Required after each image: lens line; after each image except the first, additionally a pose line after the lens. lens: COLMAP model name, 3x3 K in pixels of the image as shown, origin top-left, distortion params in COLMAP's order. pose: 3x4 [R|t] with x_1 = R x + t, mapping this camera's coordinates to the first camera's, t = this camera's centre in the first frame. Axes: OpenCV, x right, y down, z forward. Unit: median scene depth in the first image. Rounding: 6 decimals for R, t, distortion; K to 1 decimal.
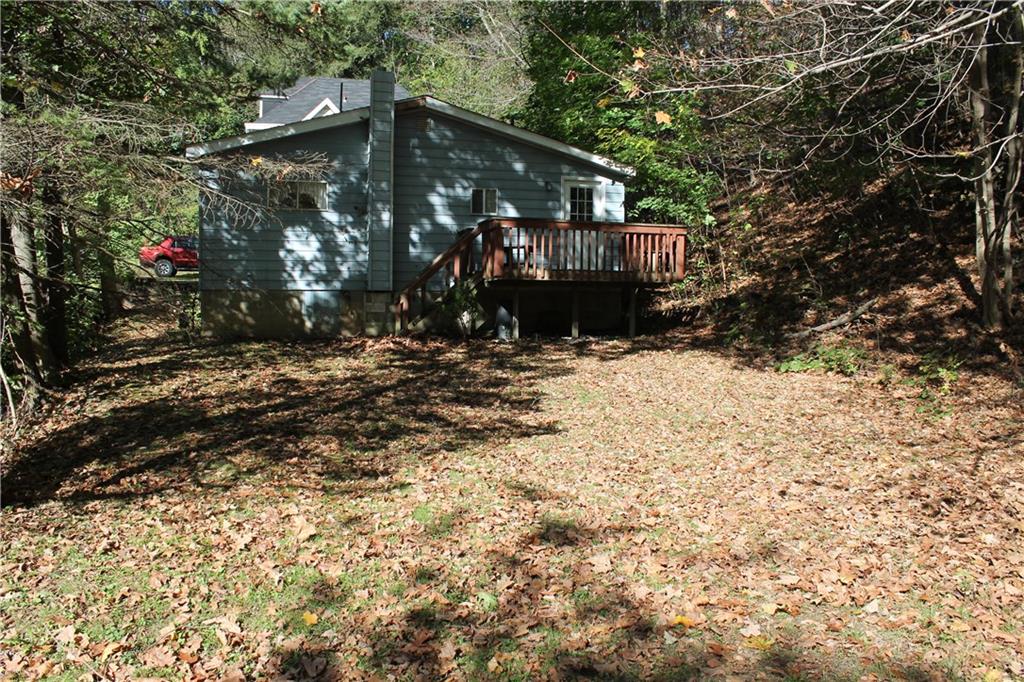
lens RADIAL K [[864.9, 0, 512.5], [0, 864.9, 343.5], [0, 0, 1]] dist [-0.151452, 0.135439]
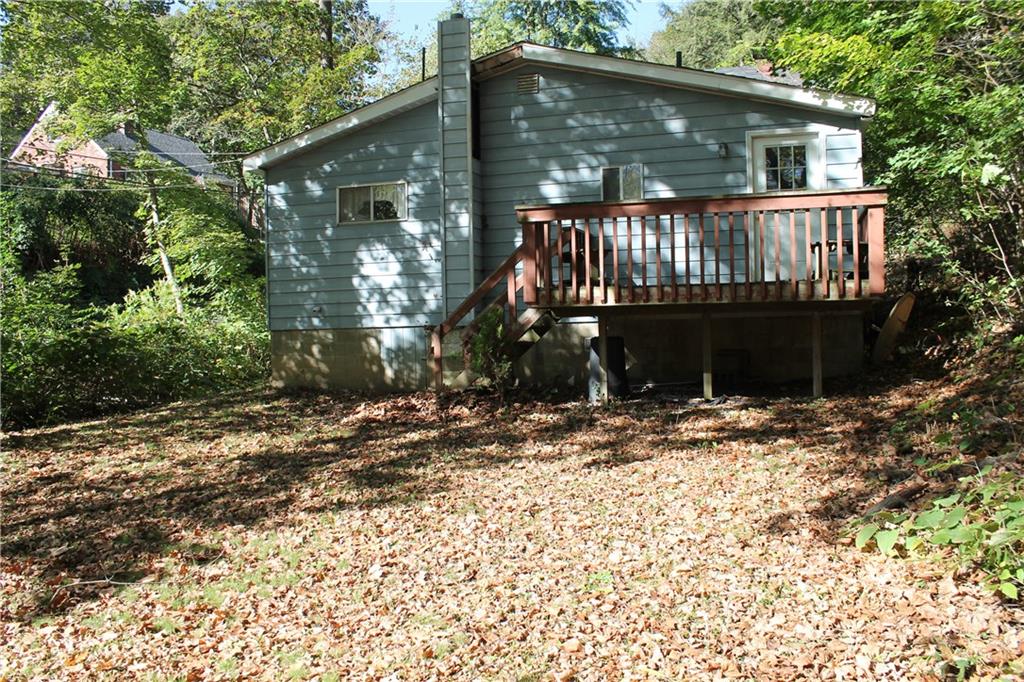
lens RADIAL K [[864.9, 0, 511.1], [0, 864.9, 335.7], [0, 0, 1]] dist [-0.151452, 0.135439]
pose [[0.828649, -0.018416, -0.559466, 0.275227], [0.002444, 0.999568, -0.029283, -0.032382], [0.559763, 0.022898, 0.828336, 0.432175]]
